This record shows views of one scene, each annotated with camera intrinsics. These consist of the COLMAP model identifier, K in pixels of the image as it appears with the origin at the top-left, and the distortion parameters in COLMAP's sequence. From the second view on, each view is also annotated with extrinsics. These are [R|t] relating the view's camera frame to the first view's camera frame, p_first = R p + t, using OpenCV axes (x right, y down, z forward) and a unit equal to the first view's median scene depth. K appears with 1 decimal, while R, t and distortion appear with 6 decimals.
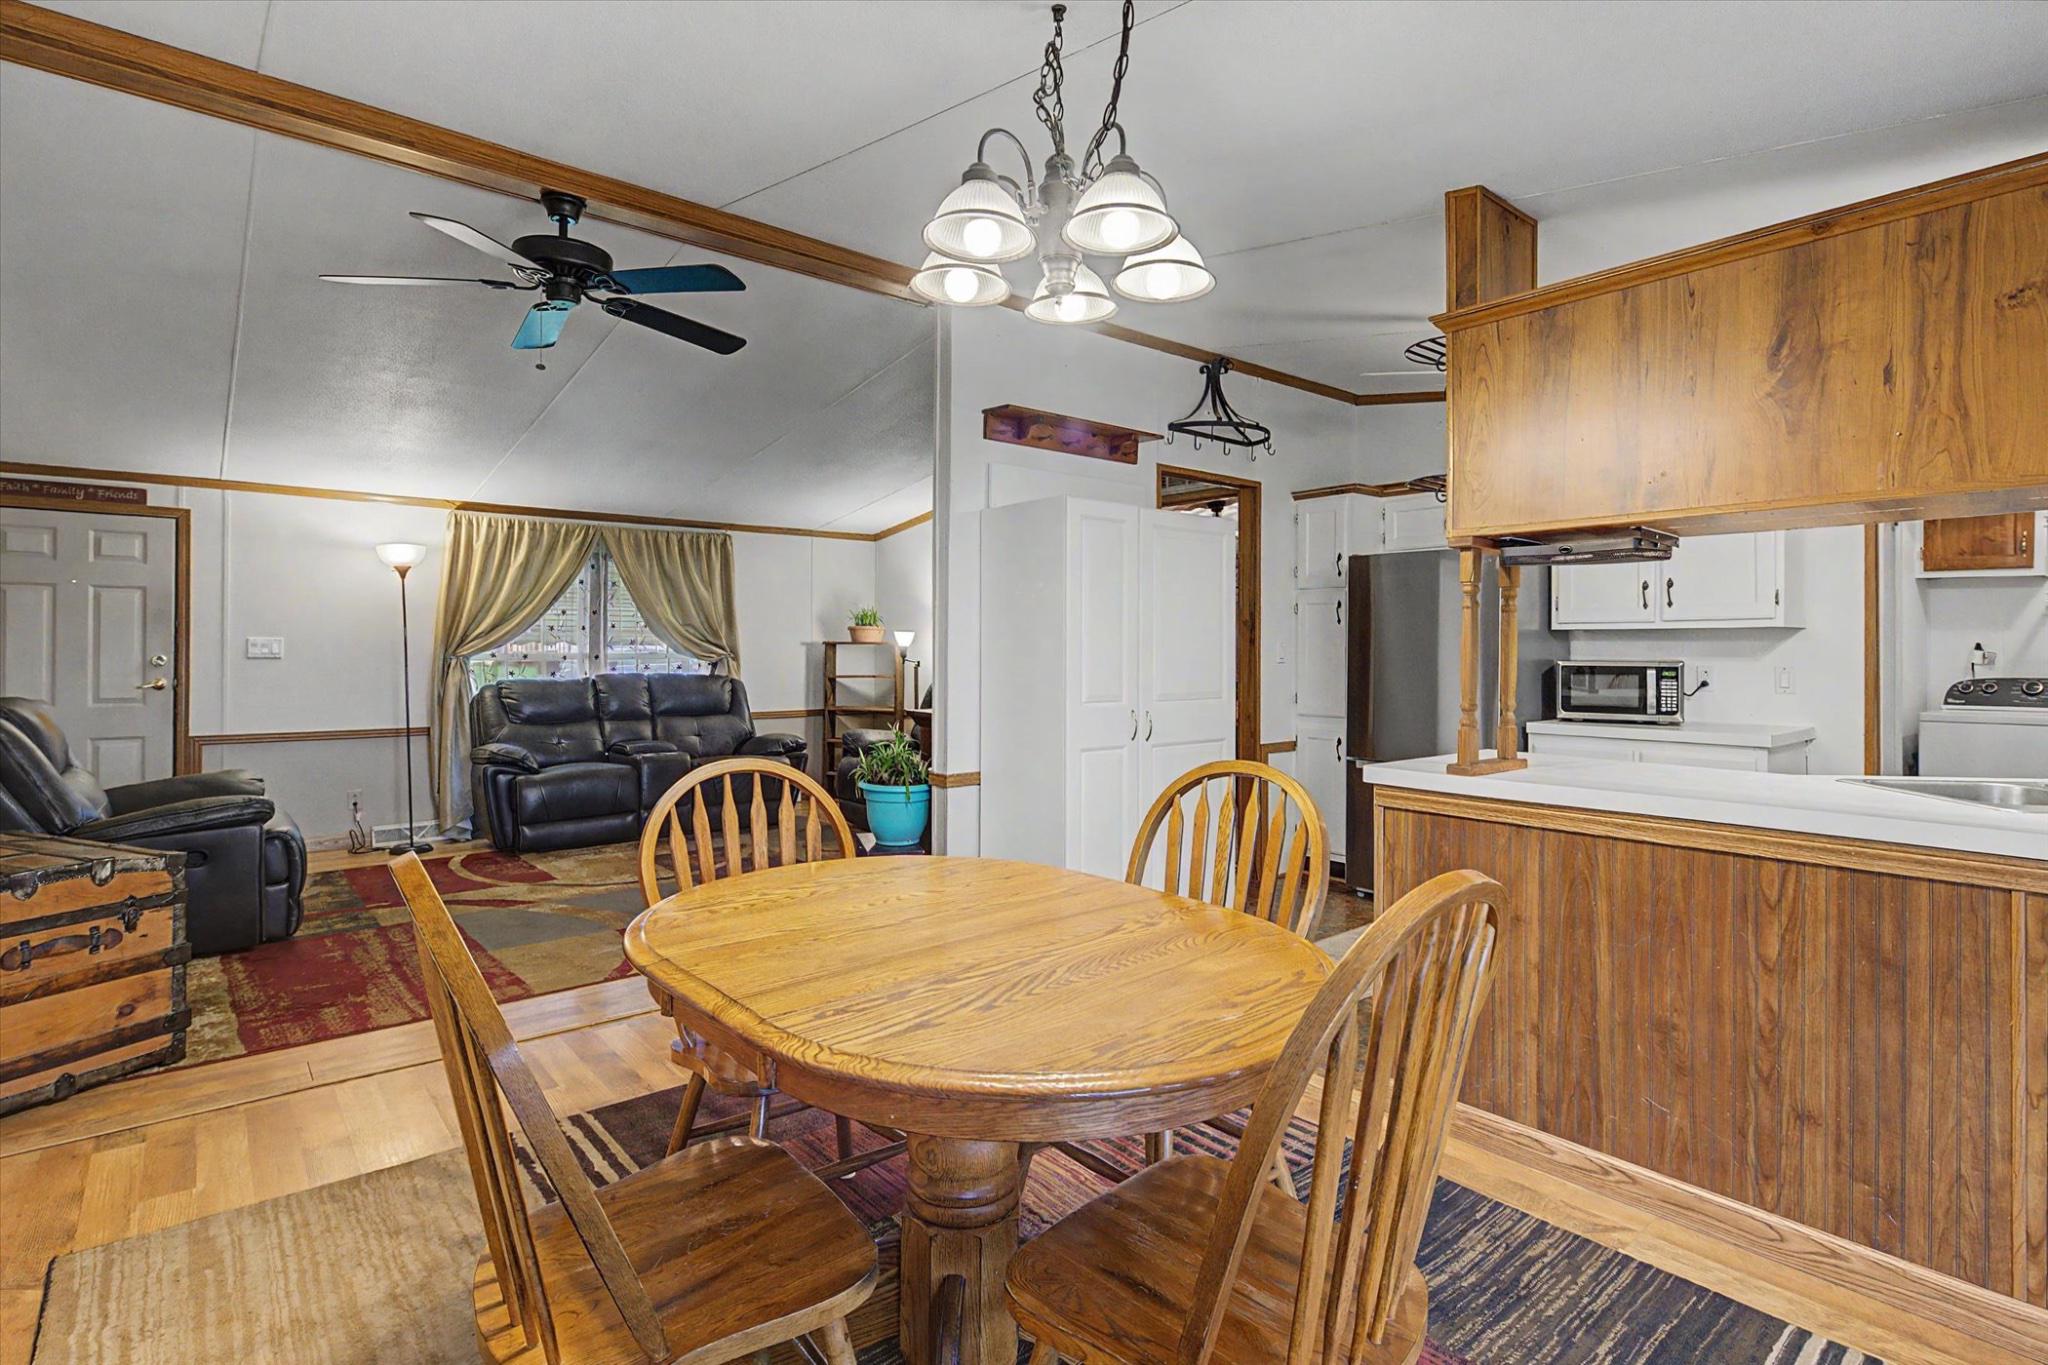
lens RADIAL K [[1001.3, 0, 1030.7], [0, 1001.3, 624.9], [0, 0, 1]] dist [-0.000236, -0.000925]
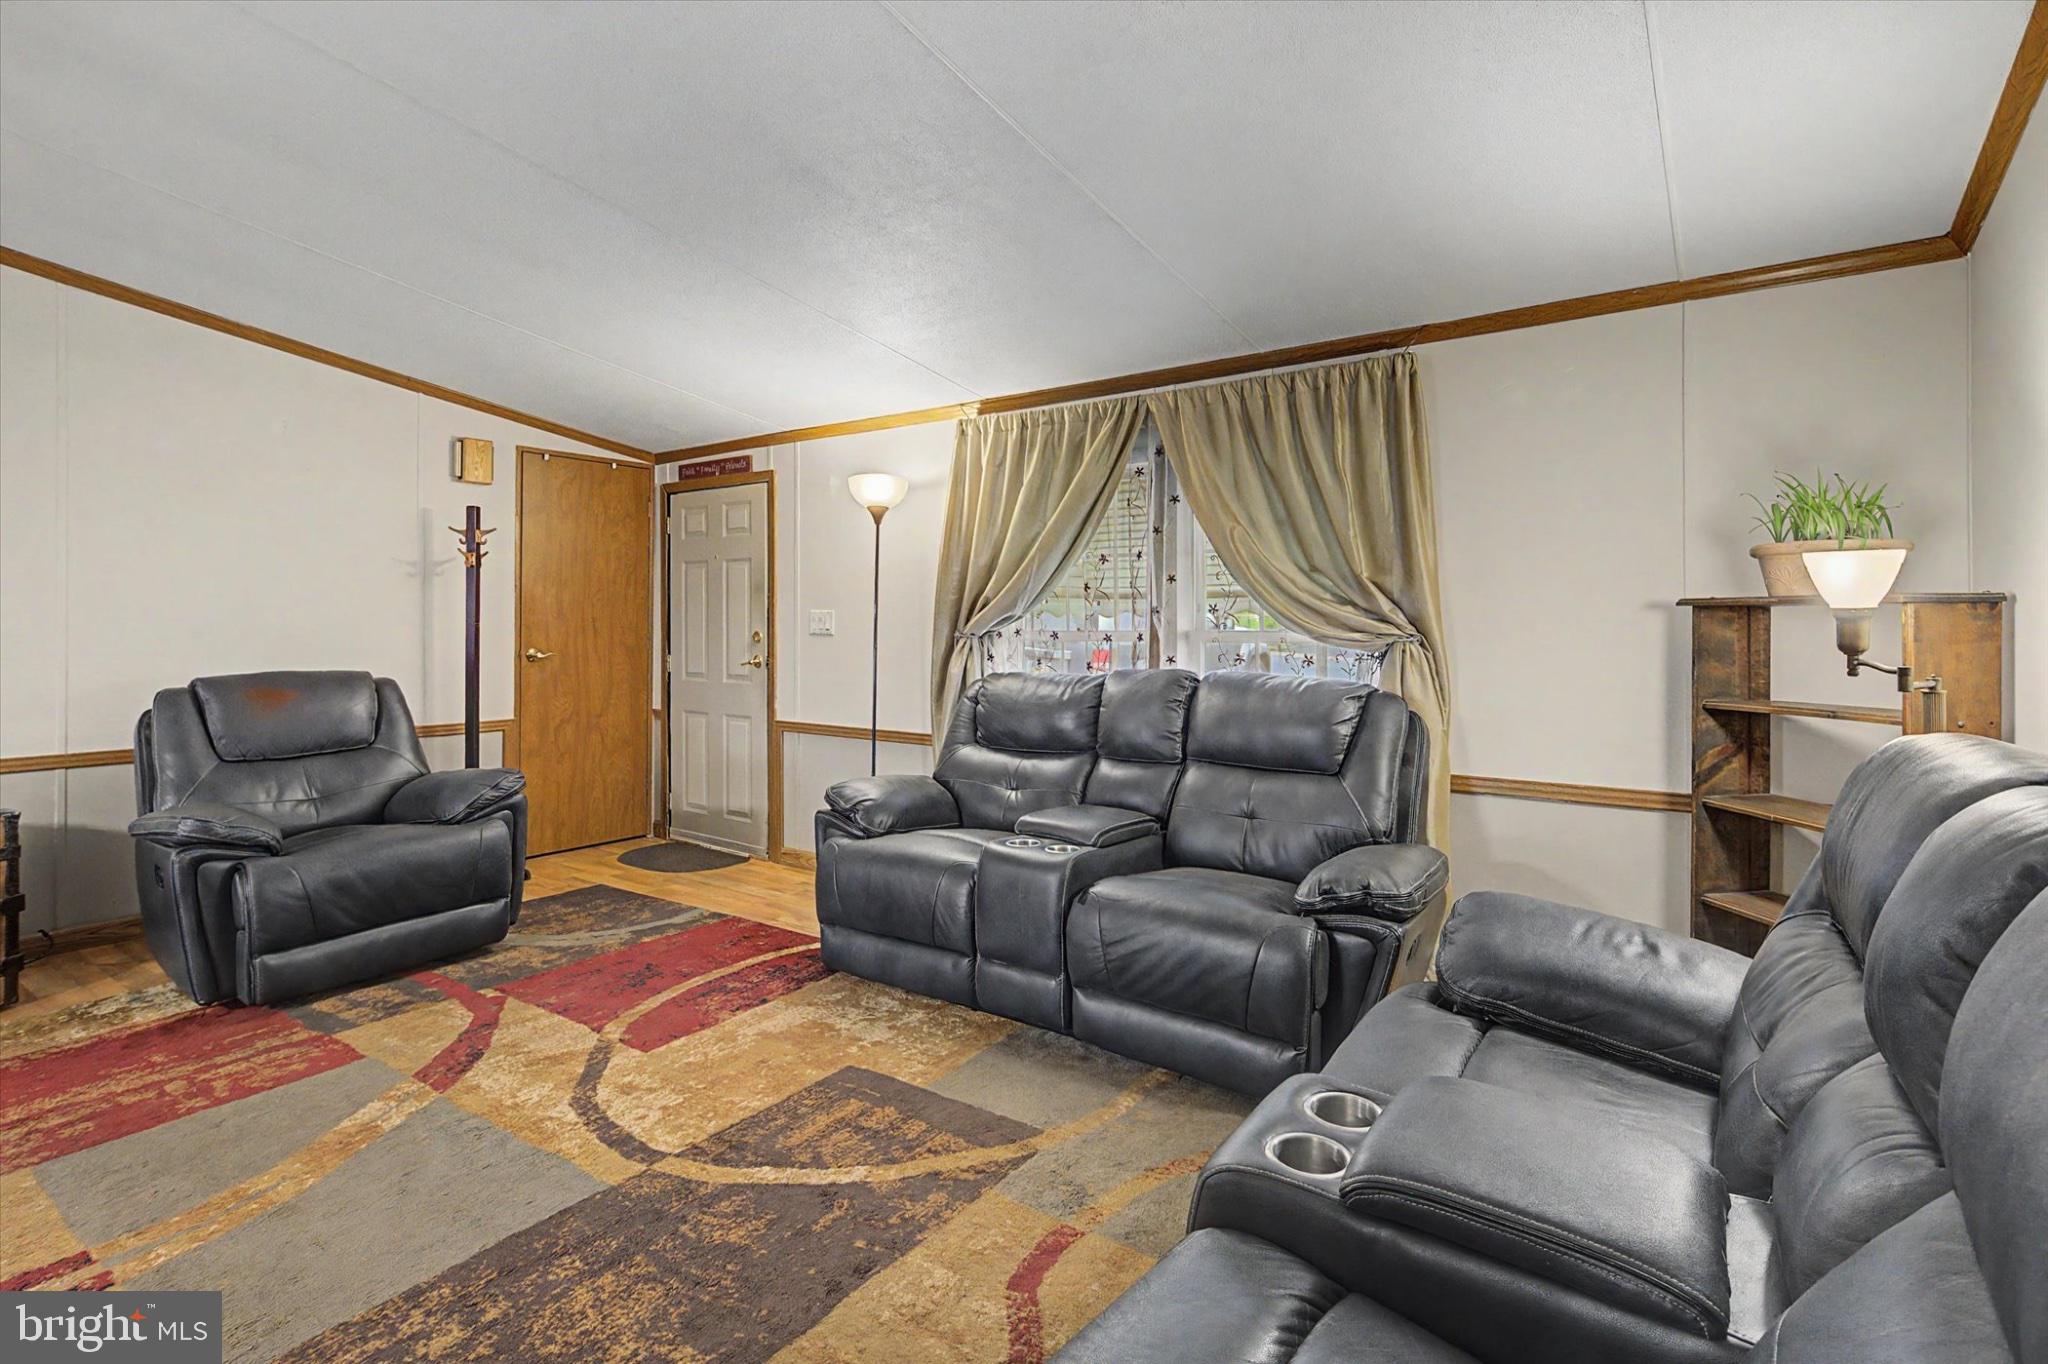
lens RADIAL K [[1001.3, 0, 1030.7], [0, 1001.3, 624.4], [0, 0, 1]] dist [-0.000236, -0.000925]
pose [[0.250262, -0.001842, -0.968176, 0.085203], [0.021024, 0.999773, 0.003532, 0.022892], [0.967950, -0.021239, 0.250244, 0.856155]]
